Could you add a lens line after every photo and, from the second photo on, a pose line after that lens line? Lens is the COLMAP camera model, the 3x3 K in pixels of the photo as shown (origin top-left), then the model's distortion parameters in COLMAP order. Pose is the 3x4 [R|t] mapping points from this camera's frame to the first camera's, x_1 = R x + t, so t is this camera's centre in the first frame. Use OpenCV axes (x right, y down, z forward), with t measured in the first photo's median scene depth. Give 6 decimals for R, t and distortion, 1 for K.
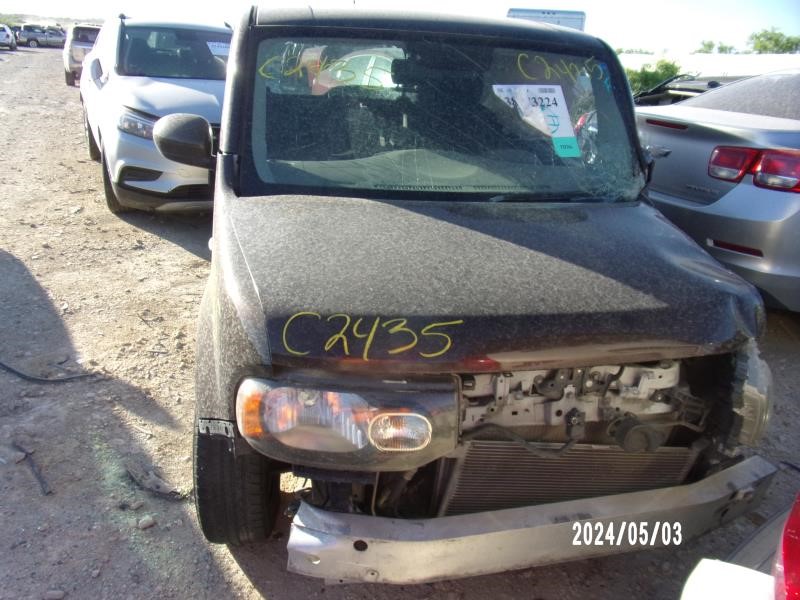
lens RADIAL K [[625.5, 0, 400.0], [0, 625.5, 300.0], [0, 0, 1]] dist [-0.042417, 0.005011]
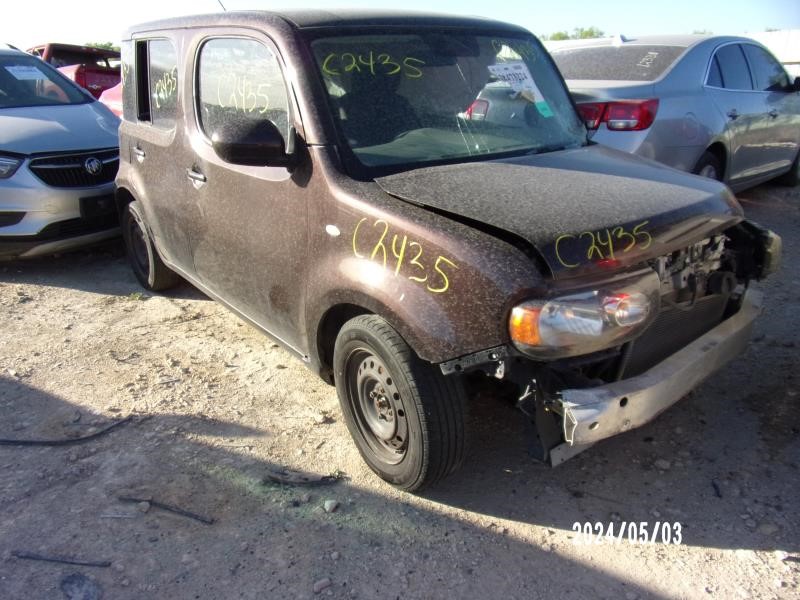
lens RADIAL K [[625.5, 0, 400.0], [0, 625.5, 300.0], [0, 0, 1]] dist [-0.042417, 0.005011]
pose [[0.879925, -0.234679, 0.413108, -0.608904], [0.238158, 0.970234, 0.043893, 0.006640], [-0.411112, 0.059763, 0.909624, -0.016360]]
